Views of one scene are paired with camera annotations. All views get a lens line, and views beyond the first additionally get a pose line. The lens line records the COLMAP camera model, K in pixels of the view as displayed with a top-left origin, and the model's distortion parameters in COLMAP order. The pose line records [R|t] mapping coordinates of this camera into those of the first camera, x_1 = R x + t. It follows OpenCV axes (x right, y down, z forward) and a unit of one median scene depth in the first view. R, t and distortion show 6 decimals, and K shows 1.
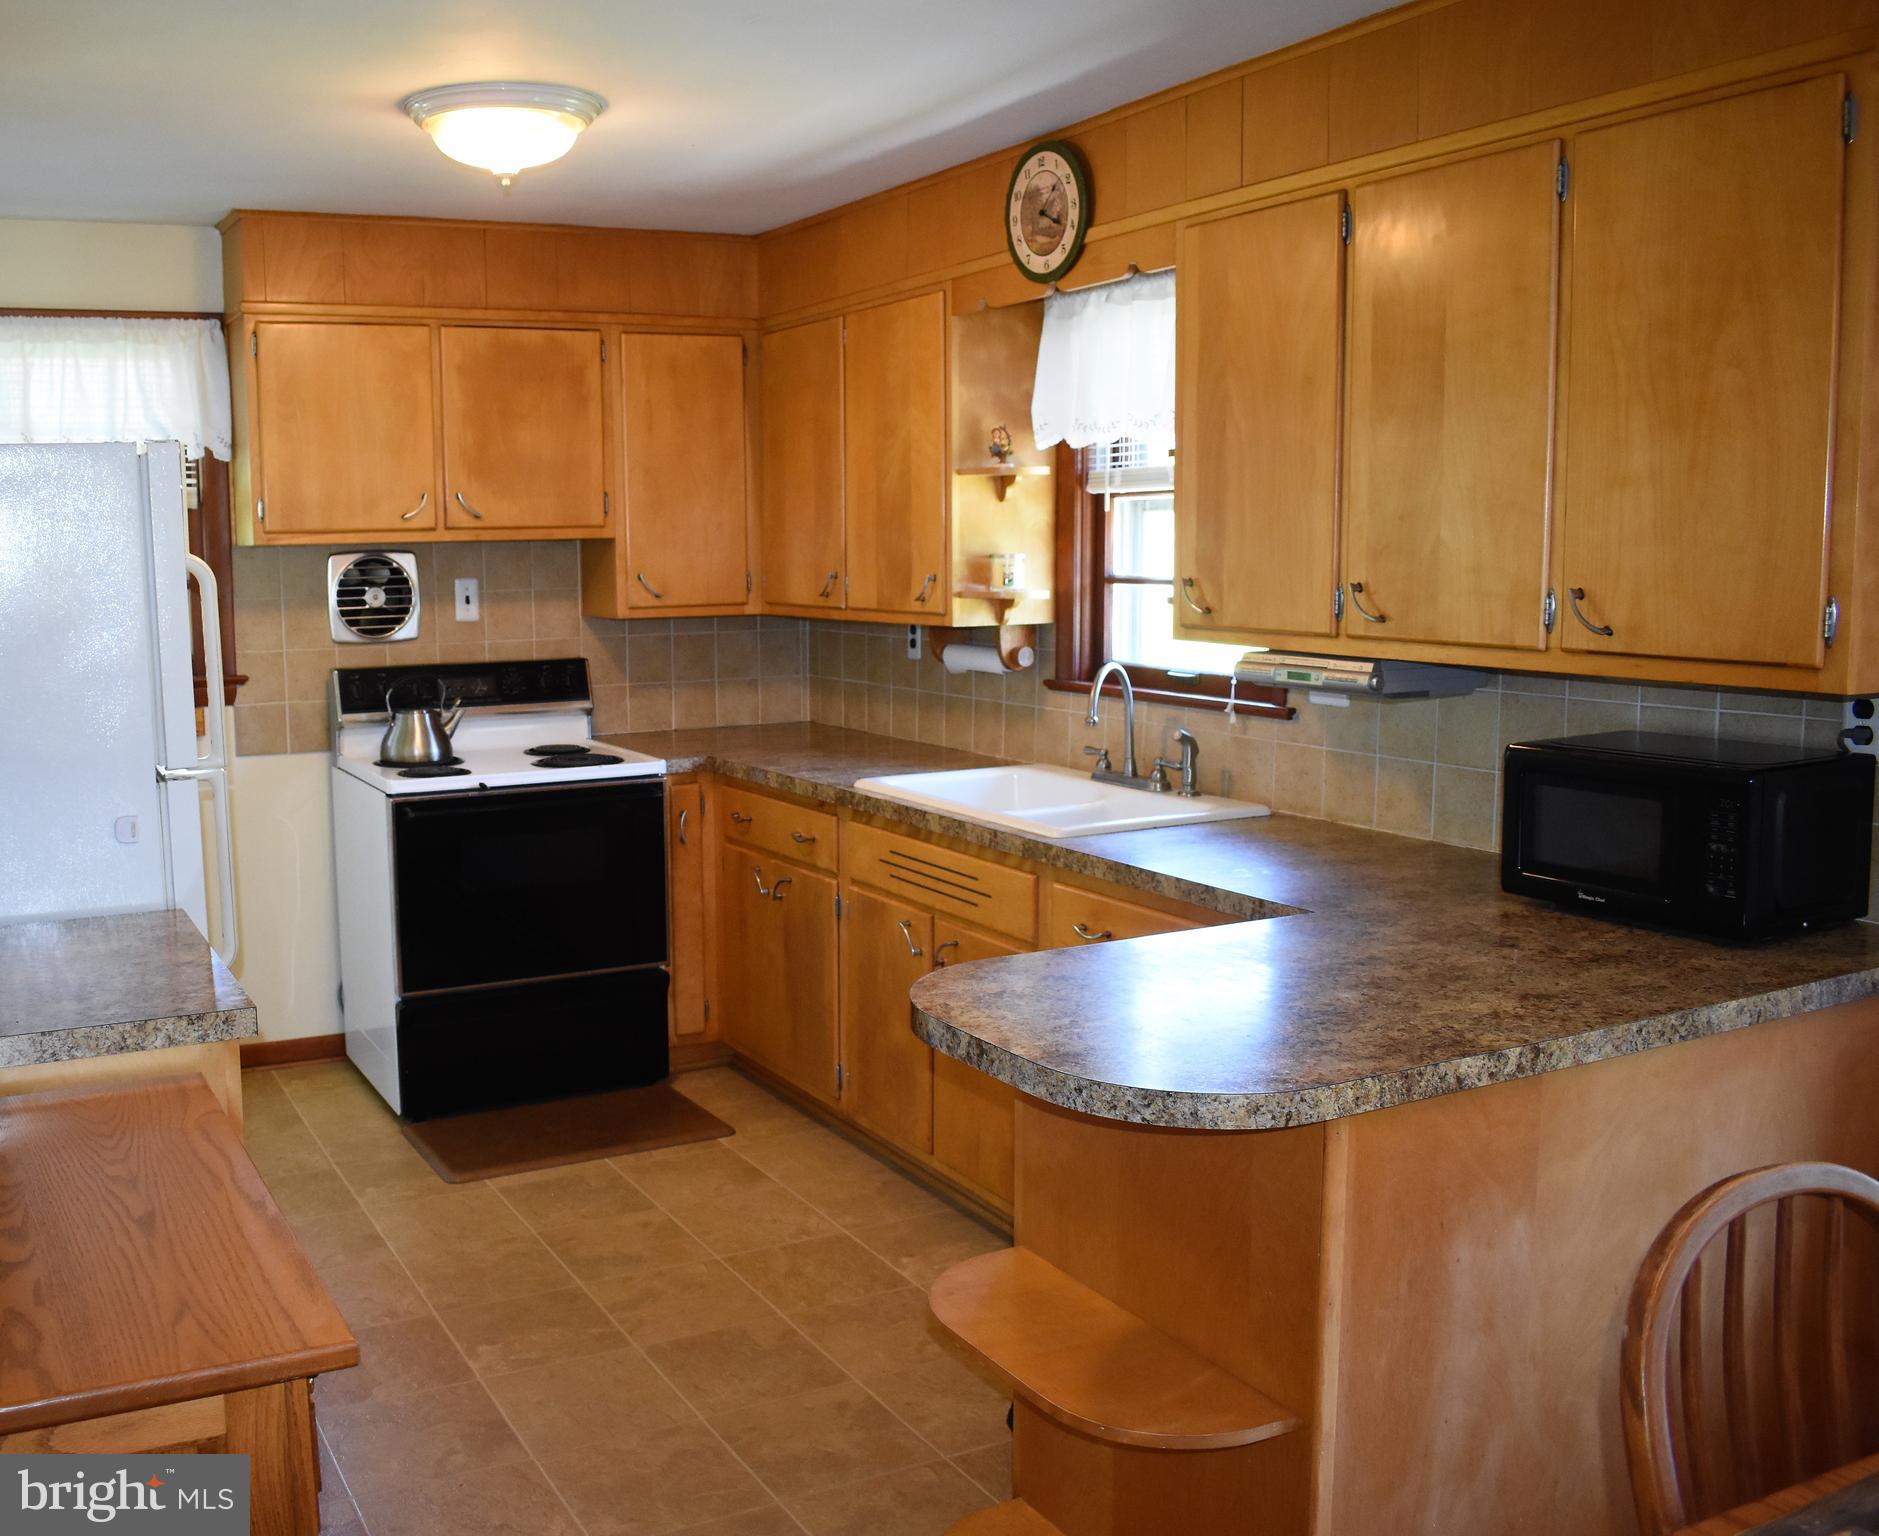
lens RADIAL K [[1747.3, 0, 939.5], [0, 1747.3, 768.0], [0, 0, 1]] dist [-0.128823, 0.000744]
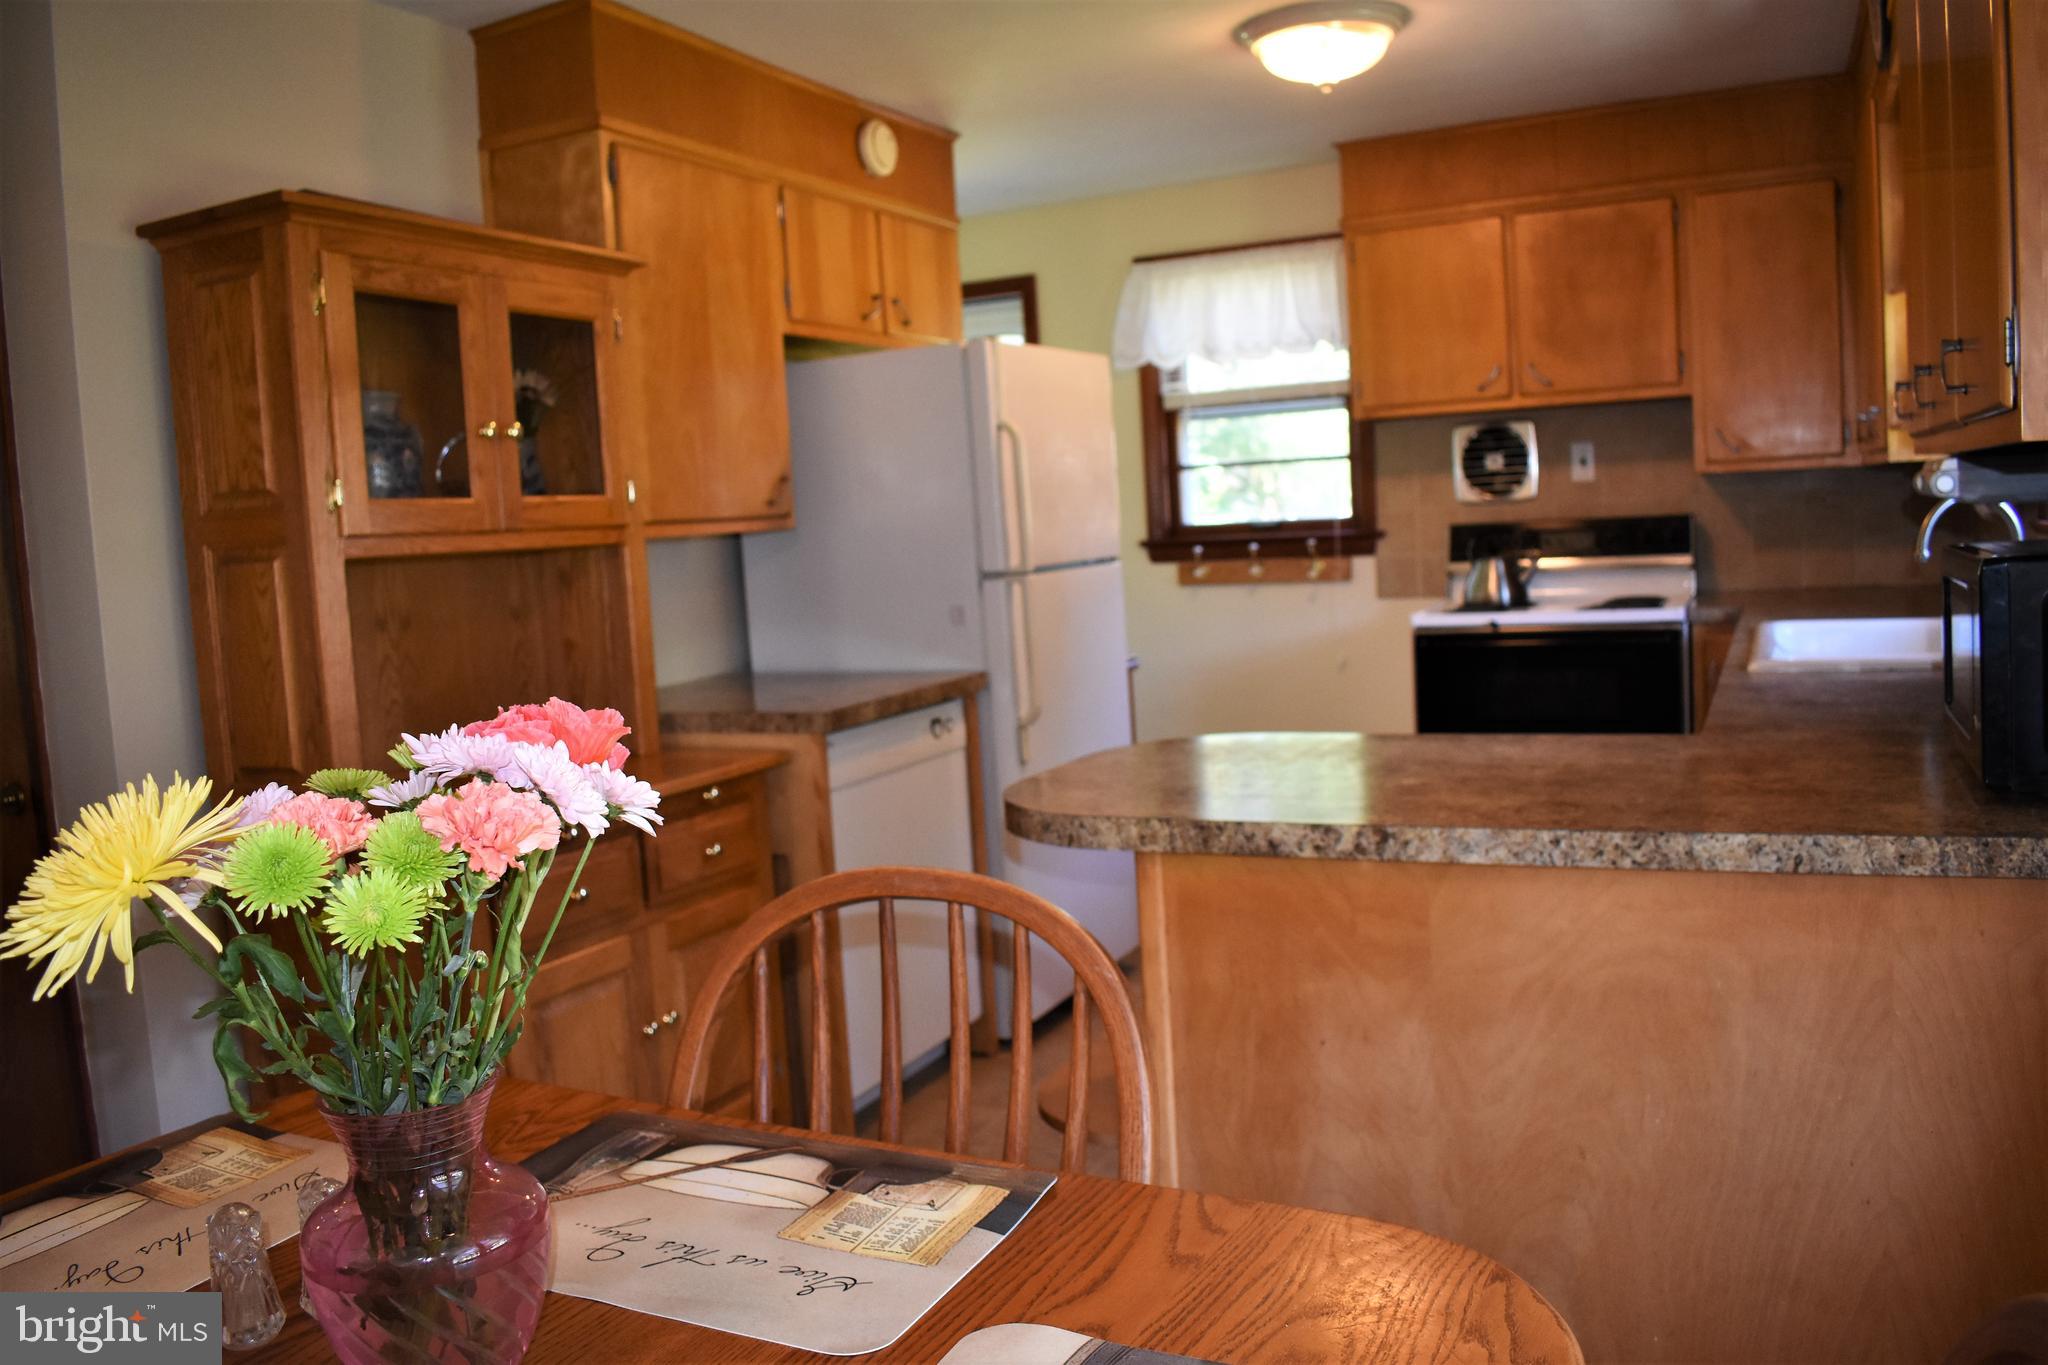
lens RADIAL K [[1611.3, 0, 1024.0], [0, 1611.3, 682.5], [0, 0, 1]] dist [-0.091268, 0.006356]
pose [[0.606247, 0.055003, -0.793372, 0.341918], [-0.042950, 0.998414, 0.036398, 0.022220], [0.794115, 0.012009, 0.607648, 0.118254]]
